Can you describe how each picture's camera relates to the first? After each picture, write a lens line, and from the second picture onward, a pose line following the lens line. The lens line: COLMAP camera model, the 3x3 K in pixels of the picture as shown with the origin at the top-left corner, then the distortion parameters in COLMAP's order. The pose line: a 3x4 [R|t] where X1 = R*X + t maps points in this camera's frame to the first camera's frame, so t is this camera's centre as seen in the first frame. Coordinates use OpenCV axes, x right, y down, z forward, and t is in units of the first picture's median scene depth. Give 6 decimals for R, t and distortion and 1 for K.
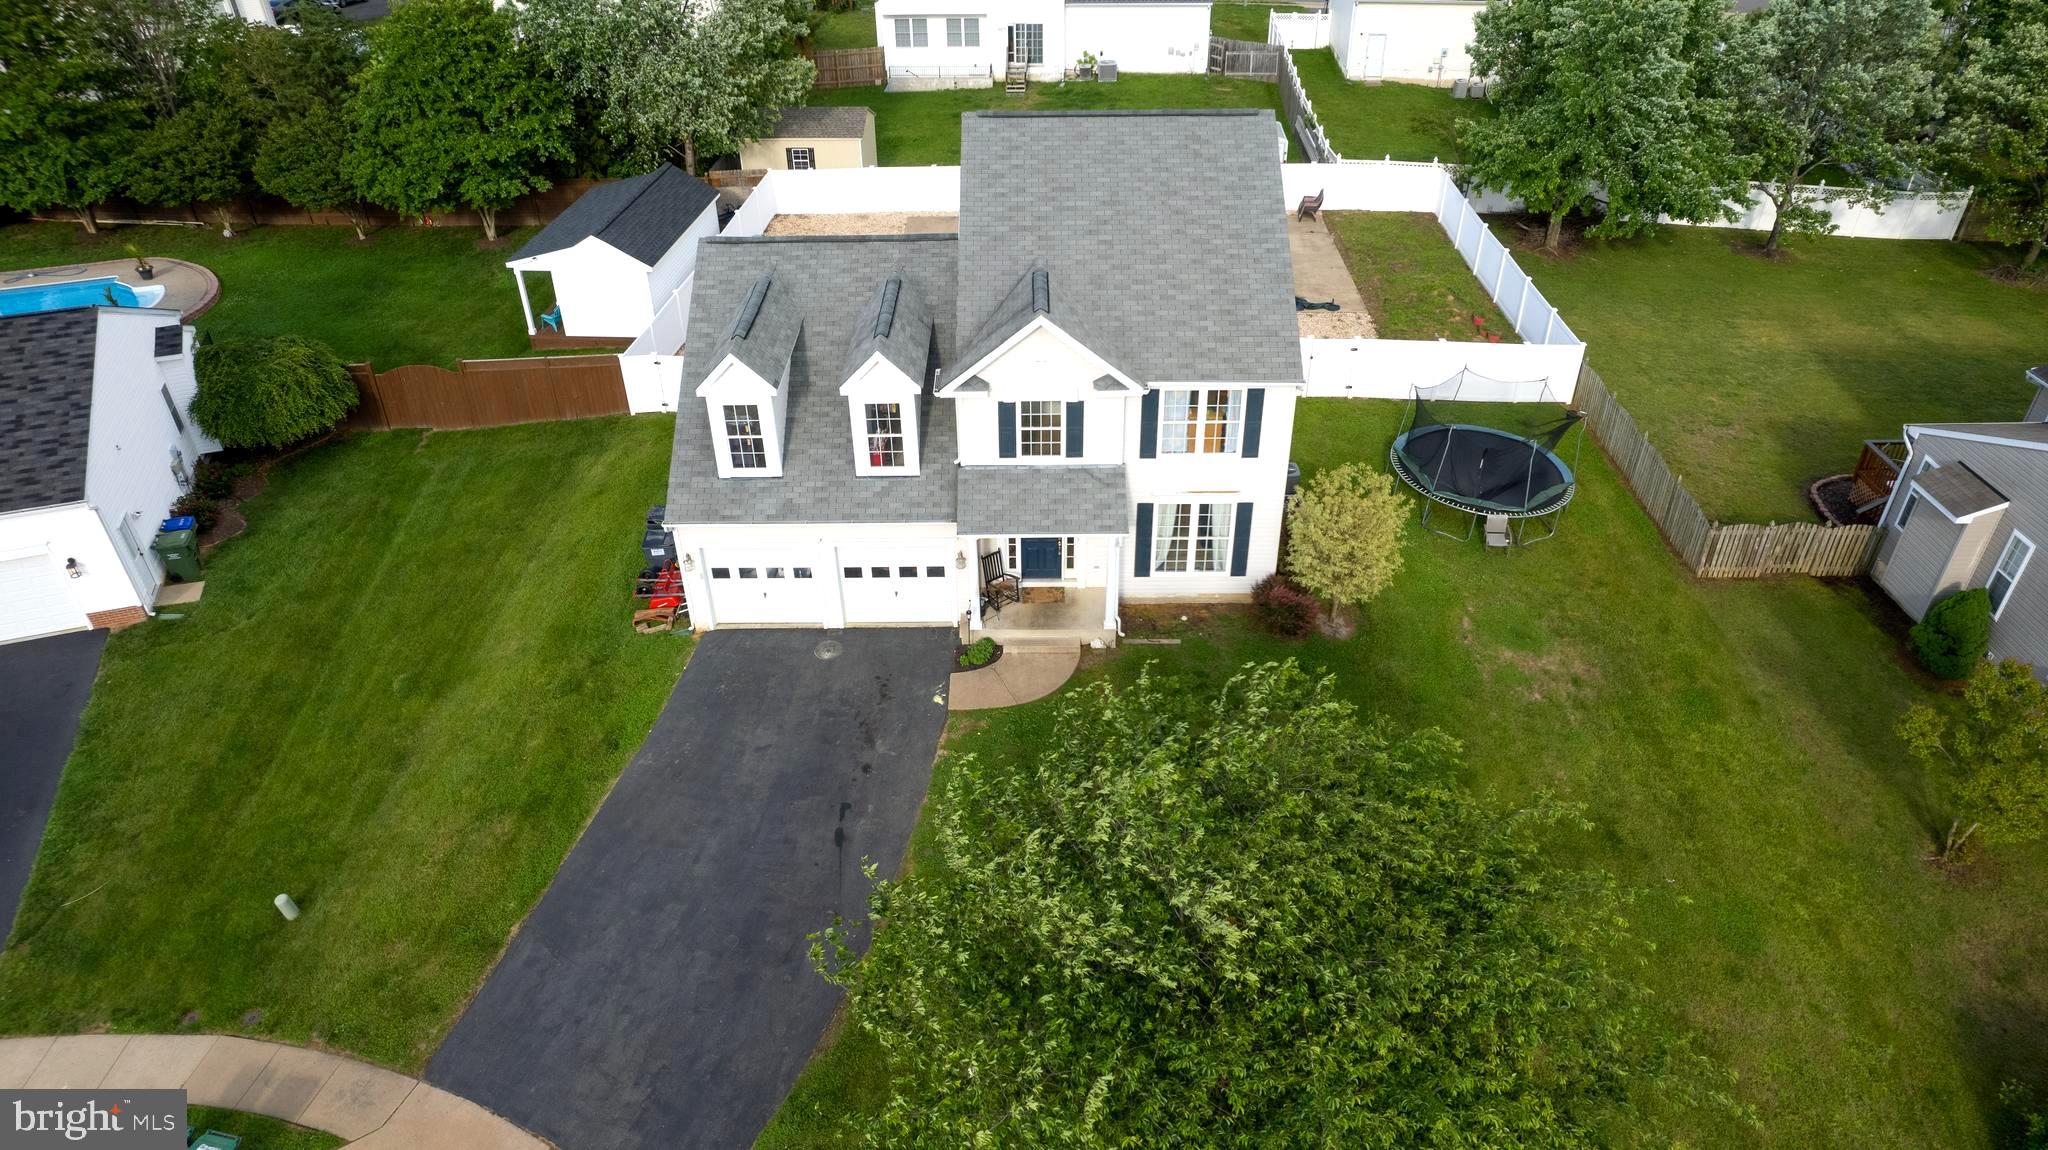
lens RADIAL K [[1312.5, 0, 1019.4], [0, 1312.5, 575.2], [0, 0, 1]] dist [-0.070788, 0.066490]
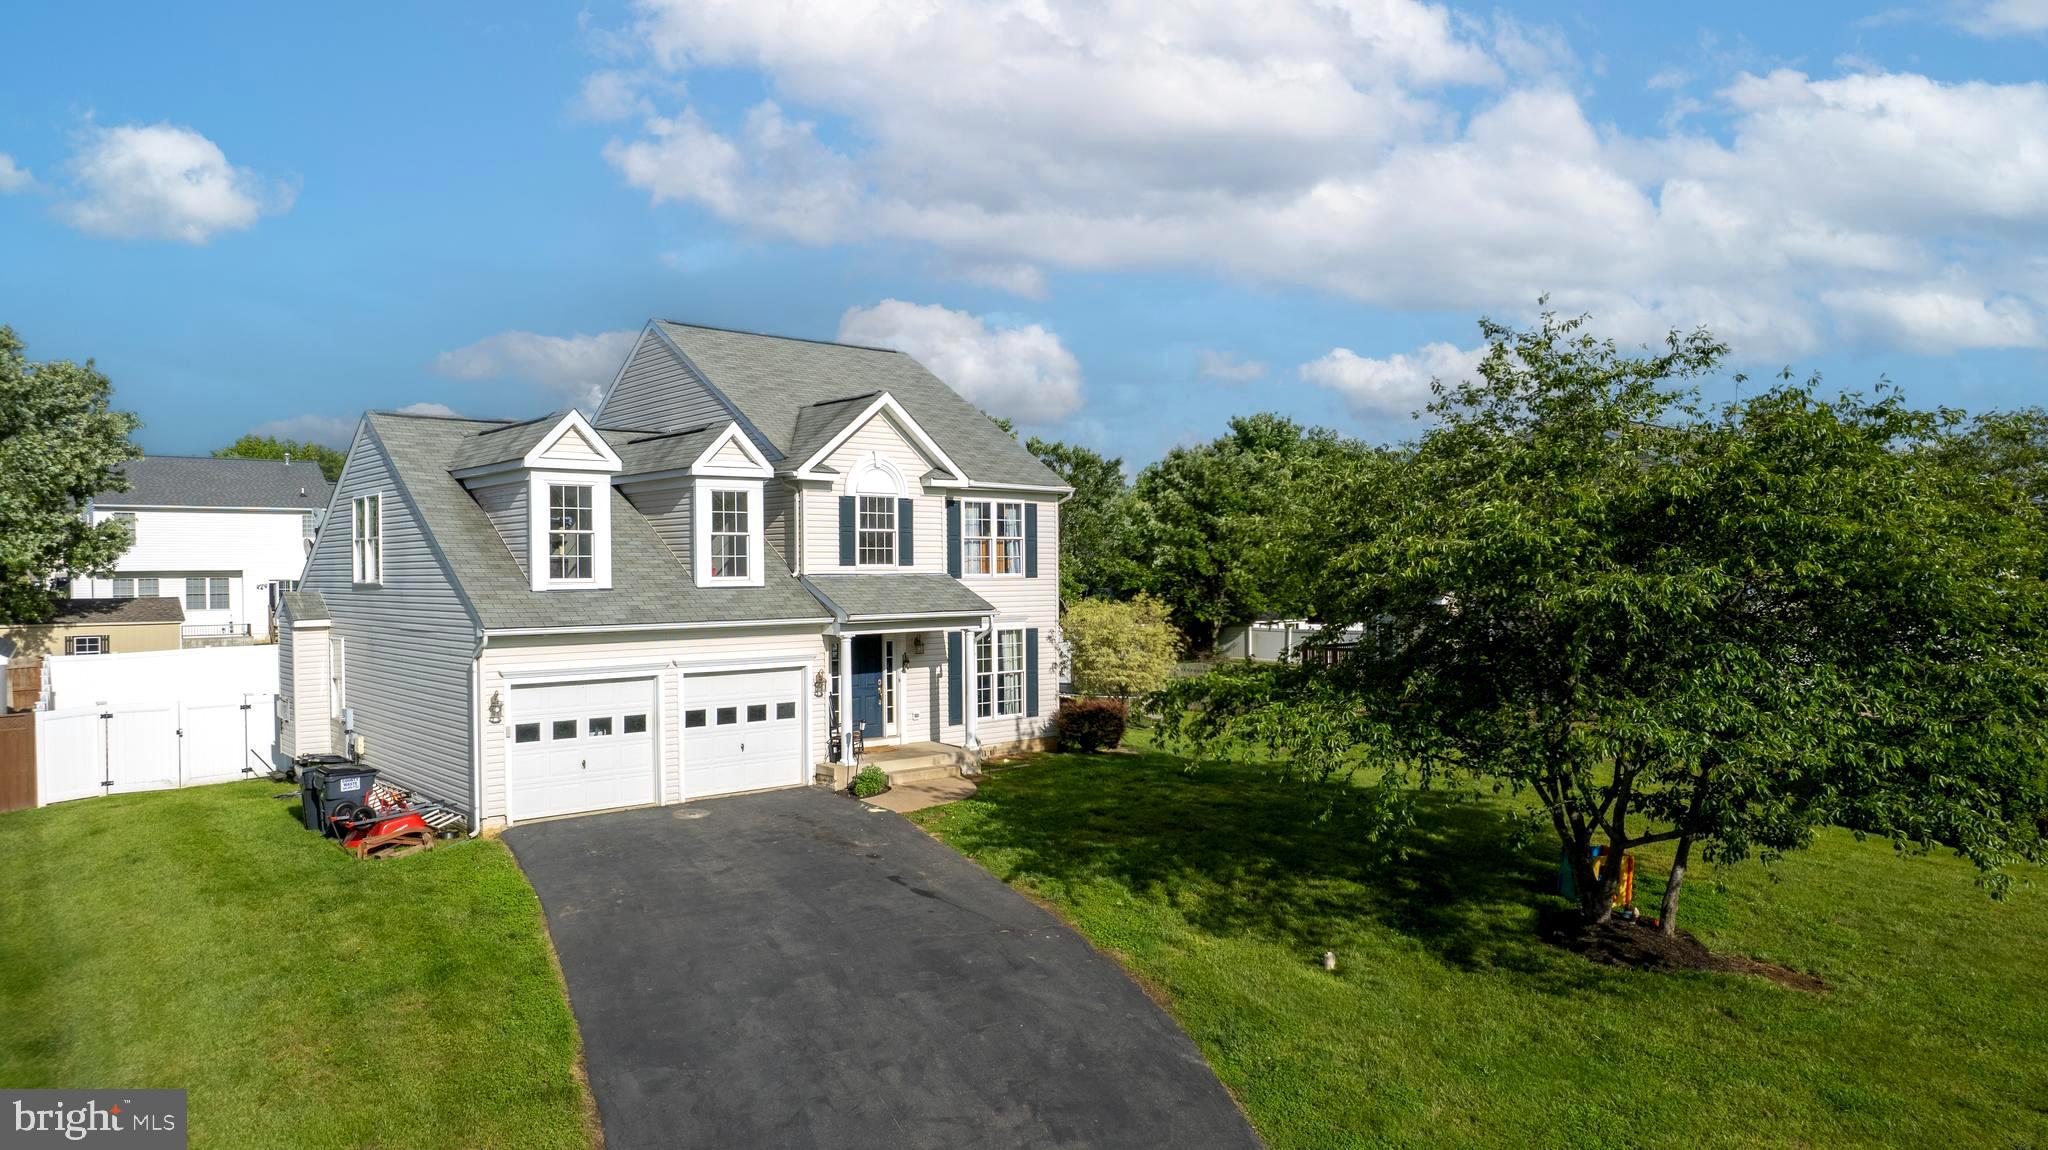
lens RADIAL K [[1312.5, 0, 1019.4], [0, 1312.5, 575.2], [0, 0, 1]] dist [-0.070788, 0.066490]
pose [[0.739179, 0.005535, 0.673486, -0.525901], [0.378442, 0.823766, -0.422126, 0.340517], [-0.557131, 0.566903, 0.606816, 0.380734]]
